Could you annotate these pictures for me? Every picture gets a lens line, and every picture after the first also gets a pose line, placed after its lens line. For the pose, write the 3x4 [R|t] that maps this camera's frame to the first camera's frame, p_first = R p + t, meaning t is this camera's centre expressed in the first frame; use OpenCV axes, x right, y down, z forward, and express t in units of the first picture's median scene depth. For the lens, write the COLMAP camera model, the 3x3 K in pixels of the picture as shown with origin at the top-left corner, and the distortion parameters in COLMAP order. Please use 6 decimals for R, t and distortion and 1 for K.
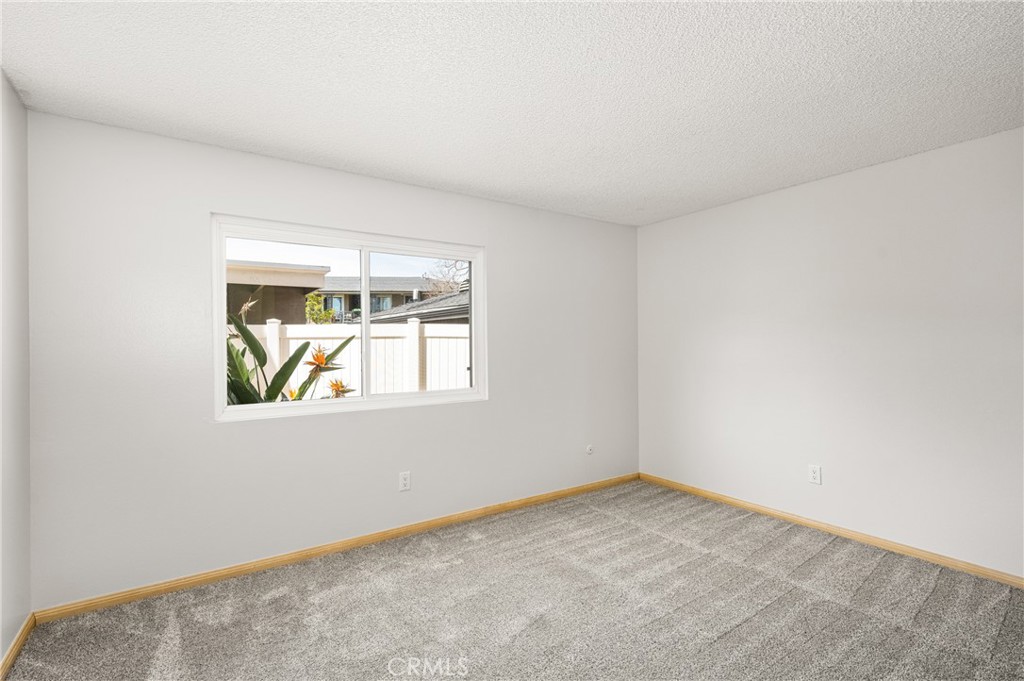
lens RADIAL K [[495.8, 0, 520.0], [0, 495.8, 336.4], [0, 0, 1]] dist [0.008419, -0.001372]
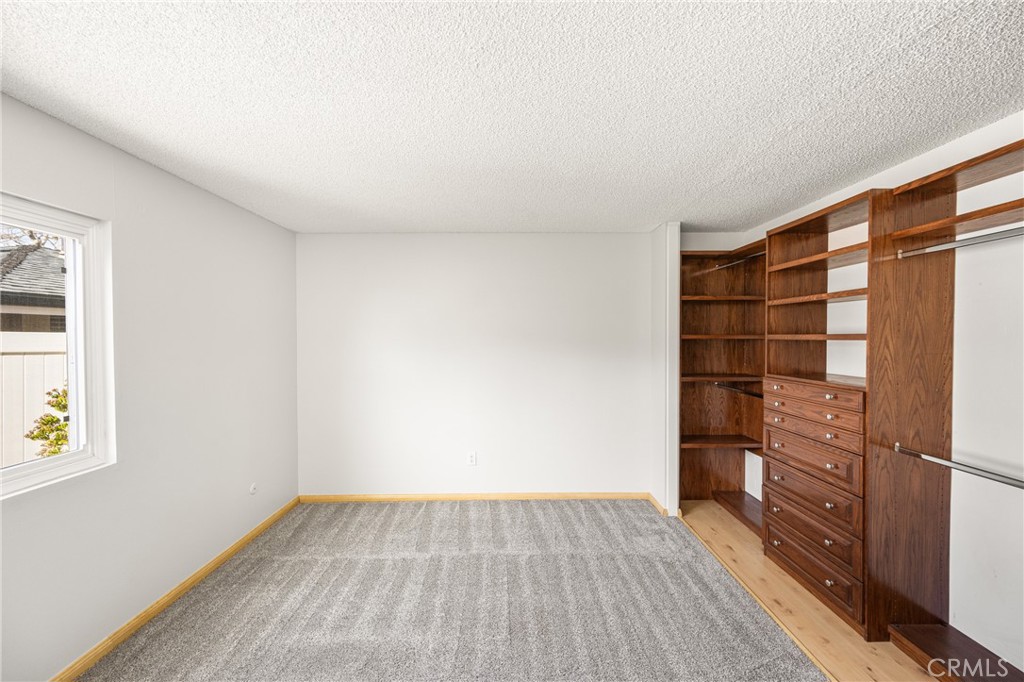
lens RADIAL K [[407.4, 0, 507.5], [0, 407.4, 344.0], [0, 0, 1]] dist [0.005956, 0.001464]
pose [[0.565914, -0.008345, 0.824422, -0.242618], [-0.008696, 0.999833, 0.016091, -0.042706], [-0.824419, -0.016275, 0.565746, 0.337497]]
